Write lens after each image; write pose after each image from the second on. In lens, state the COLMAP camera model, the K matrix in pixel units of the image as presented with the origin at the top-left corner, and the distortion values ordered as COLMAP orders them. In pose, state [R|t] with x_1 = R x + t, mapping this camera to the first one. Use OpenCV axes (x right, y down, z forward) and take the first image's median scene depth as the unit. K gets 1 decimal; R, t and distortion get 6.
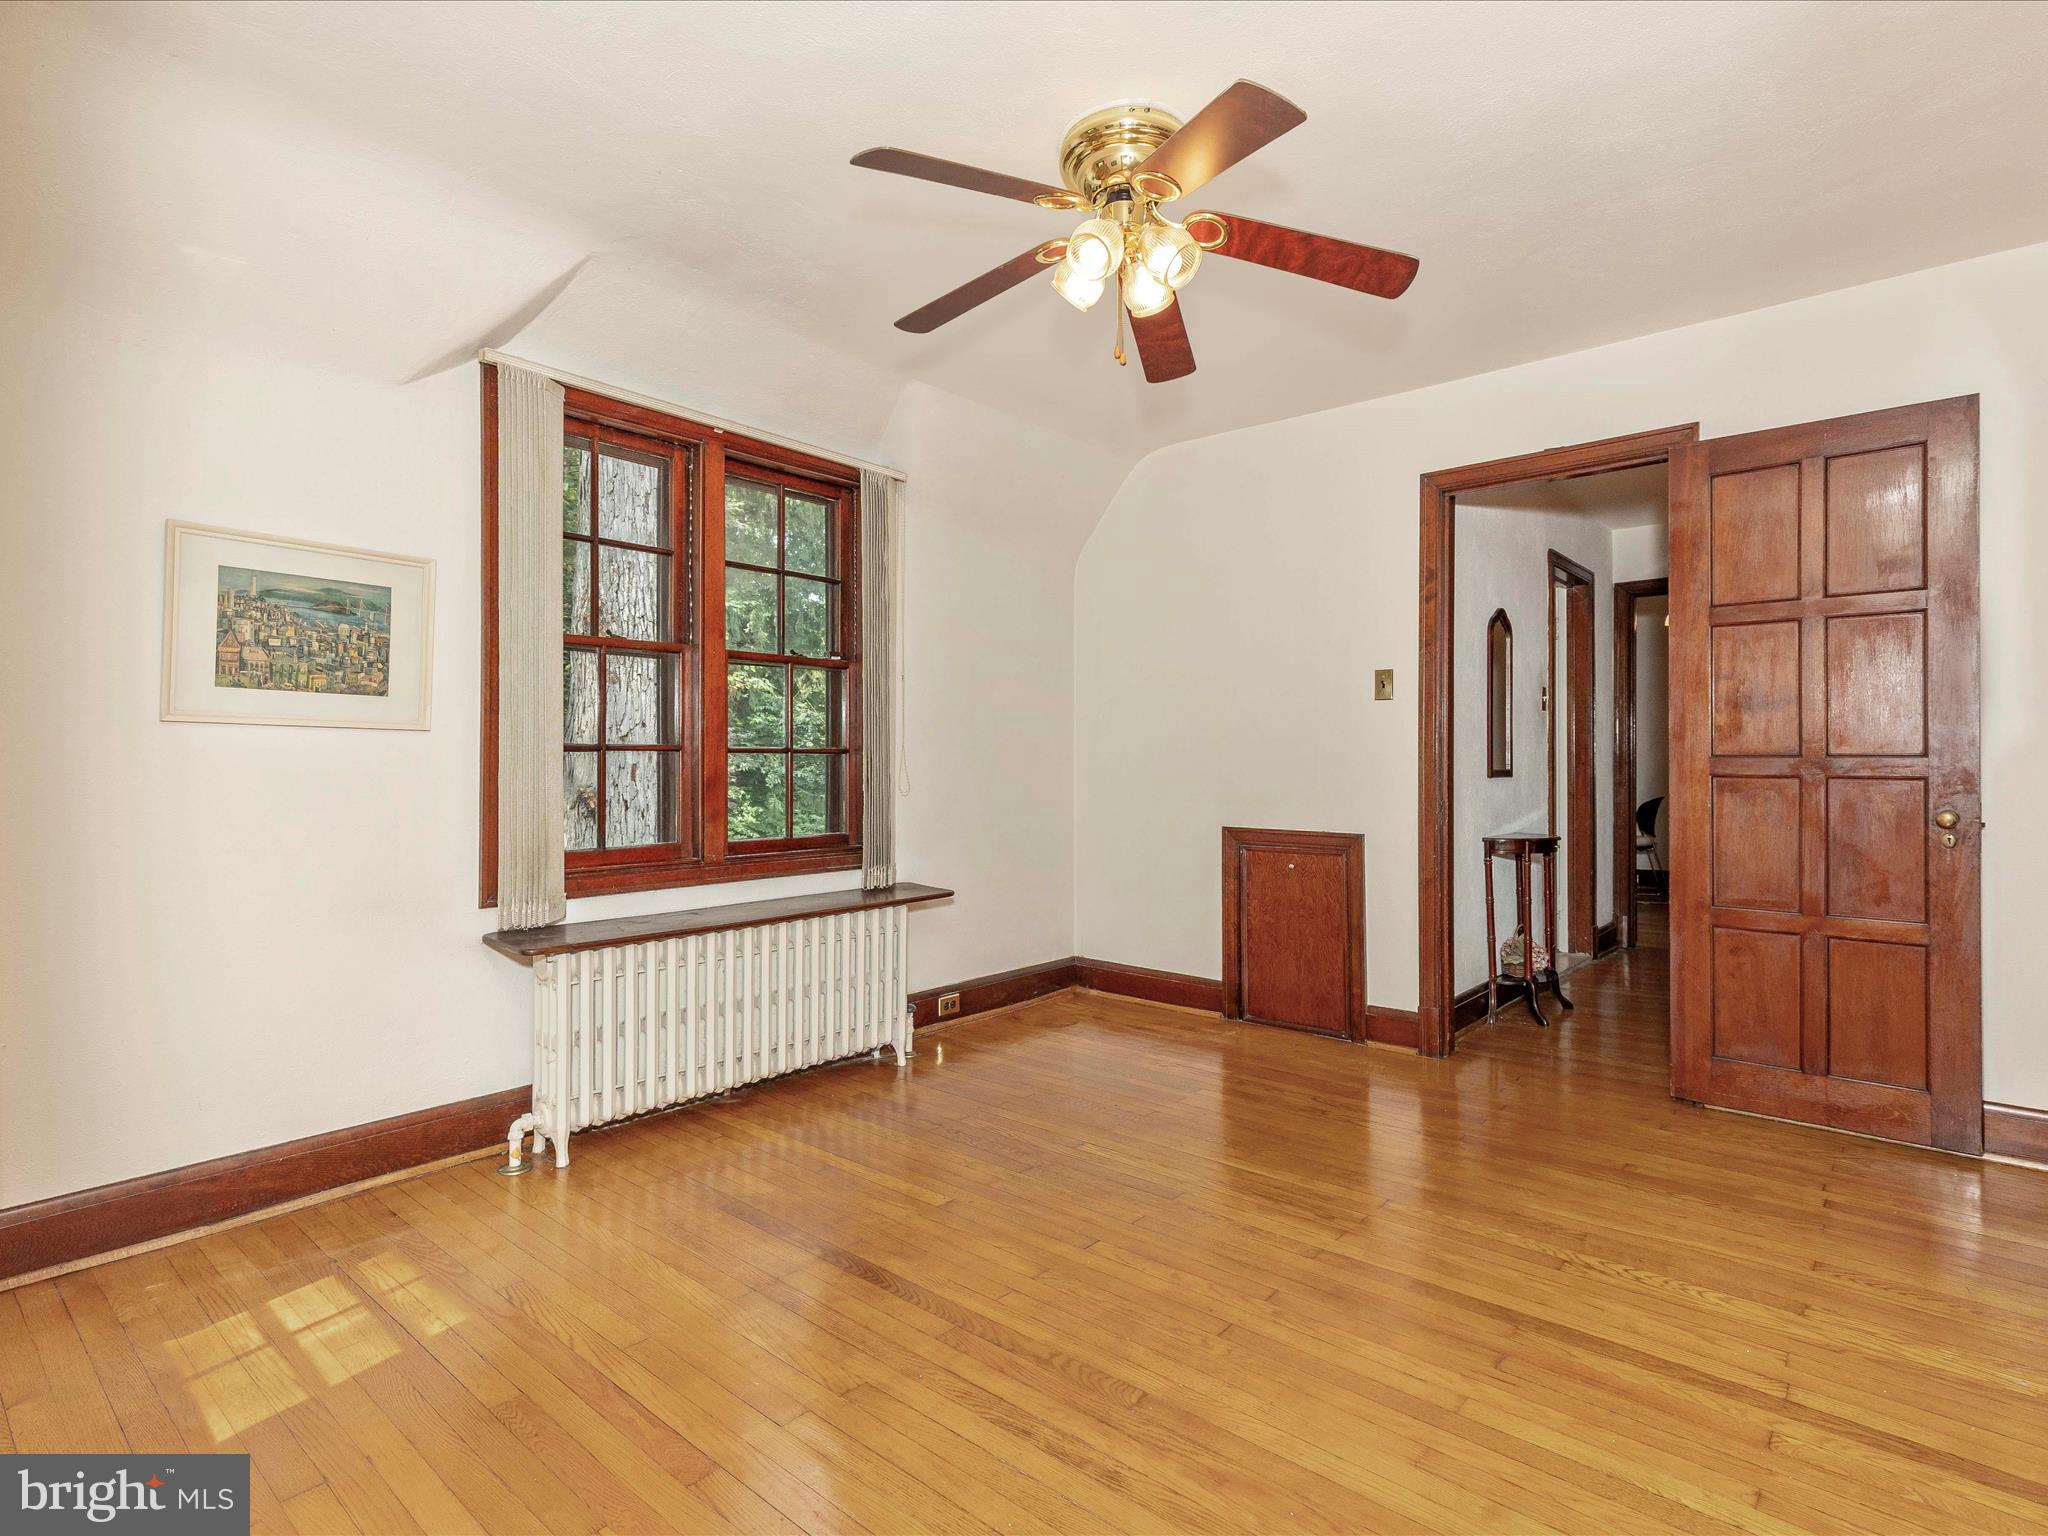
lens RADIAL K [[1048.9, 0, 1034.1], [0, 1048.9, 749.2], [0, 0, 1]] dist [0.011455, -0.004820]
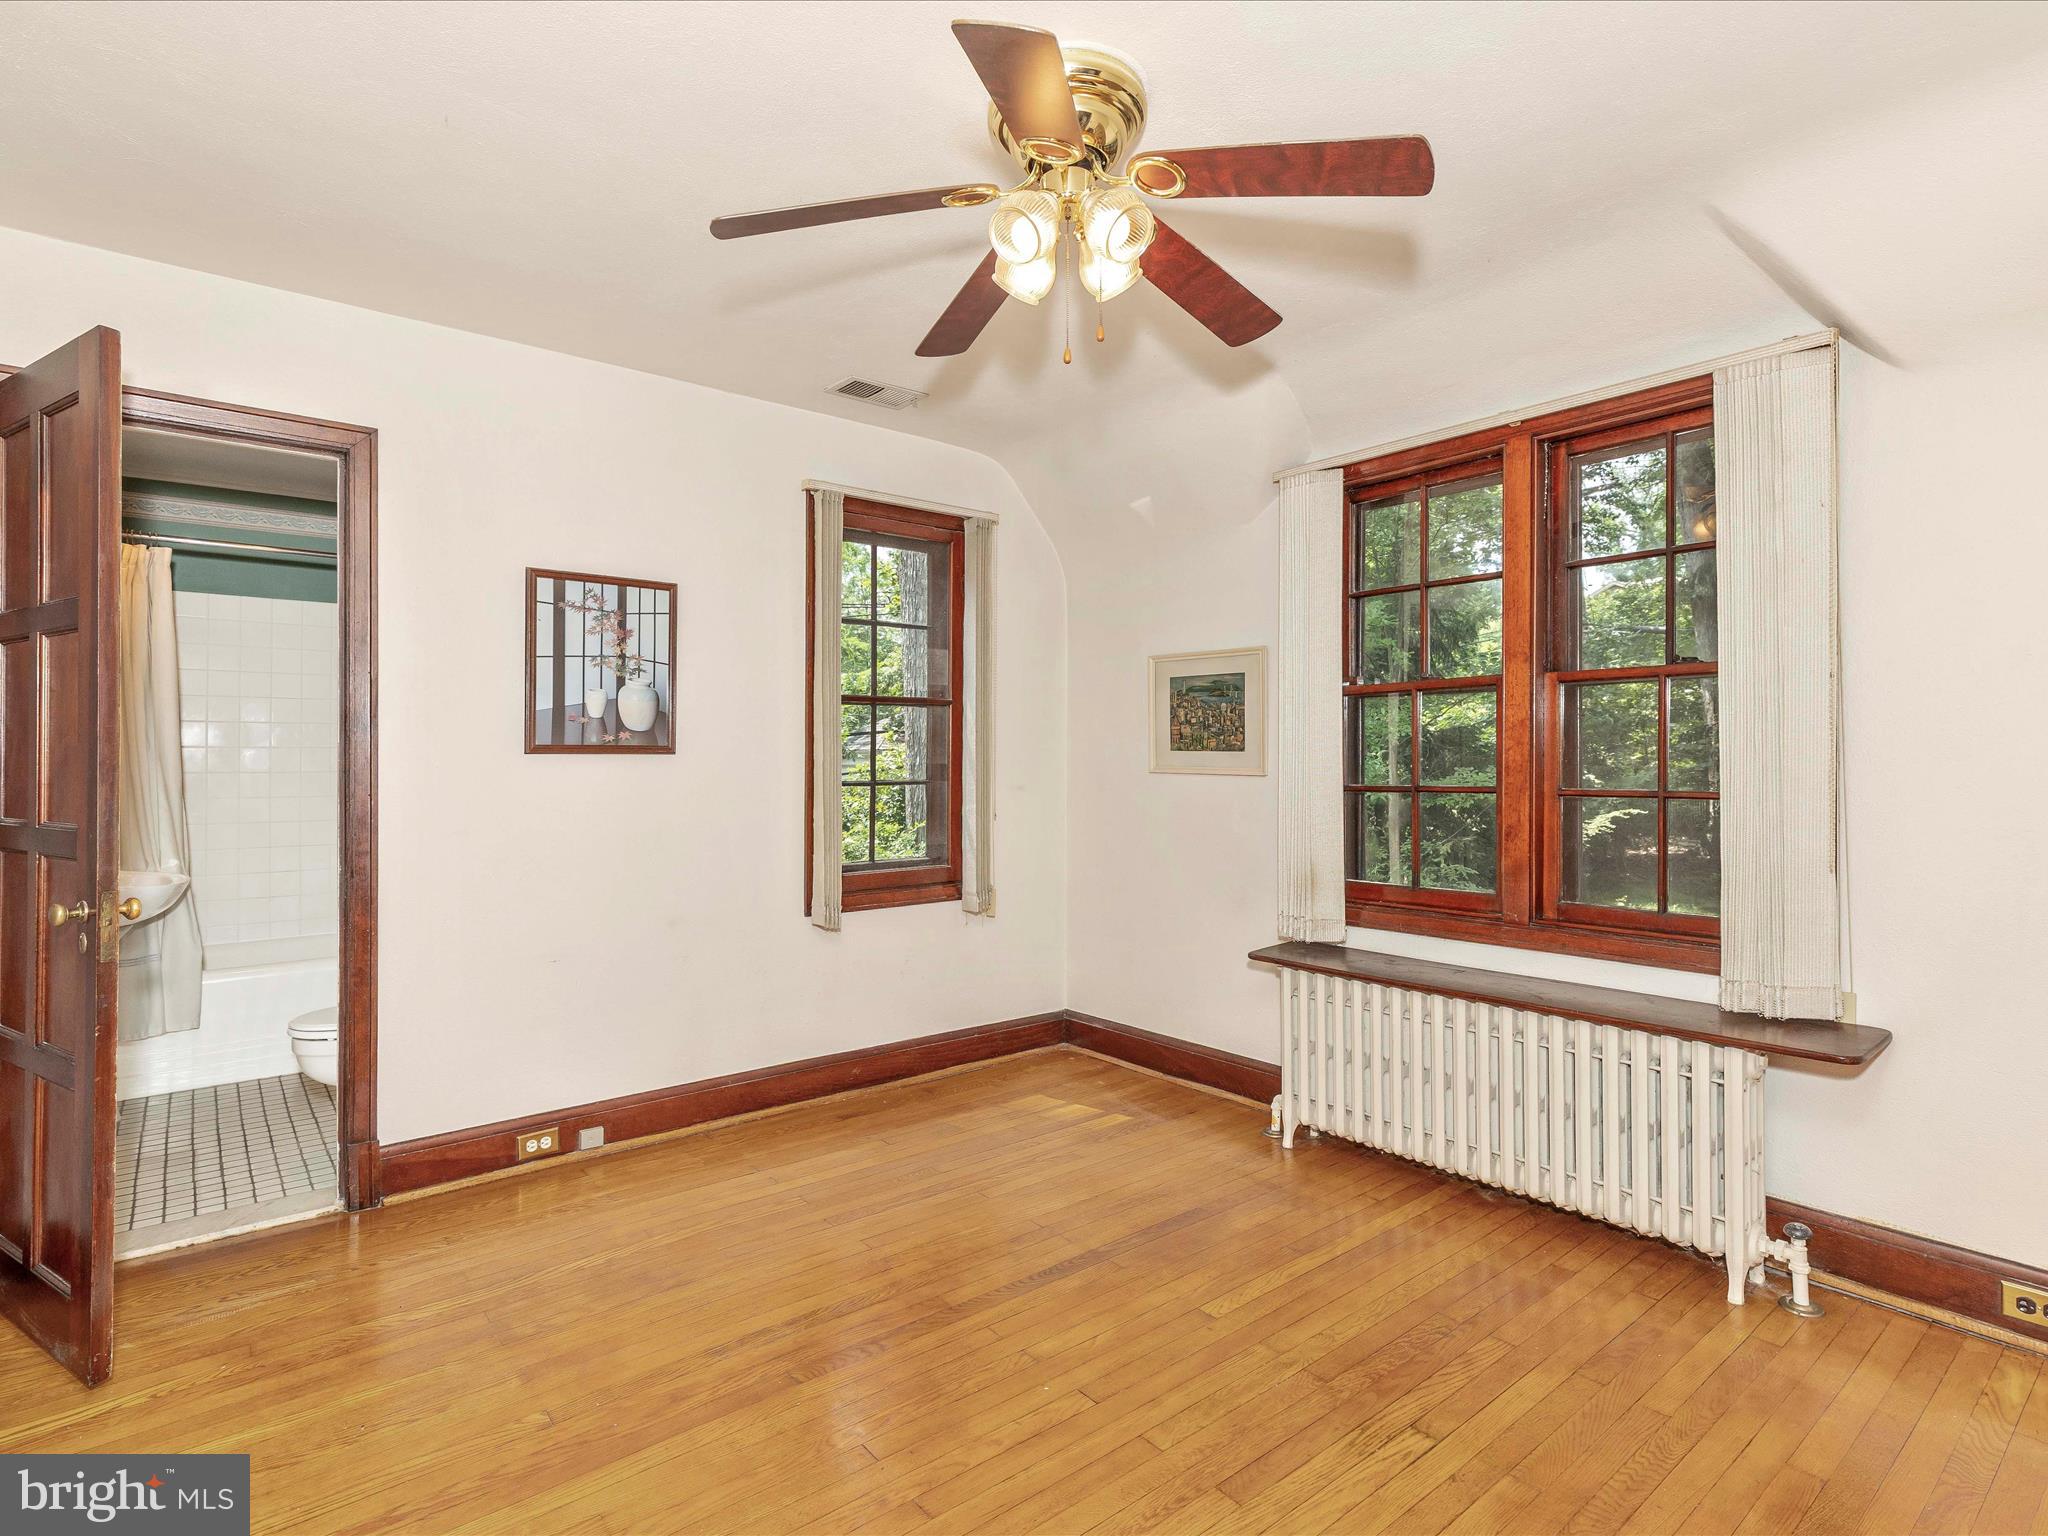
lens RADIAL K [[1048.9, 0, 1027.4], [0, 1048.9, 763.2], [0, 0, 1]] dist [0.011455, -0.004820]
pose [[-0.184861, 0.002110, -0.982762, 0.761268], [0.016685, 0.999860, -0.000992, -0.036864], [0.982623, -0.016580, -0.184871, 0.941935]]
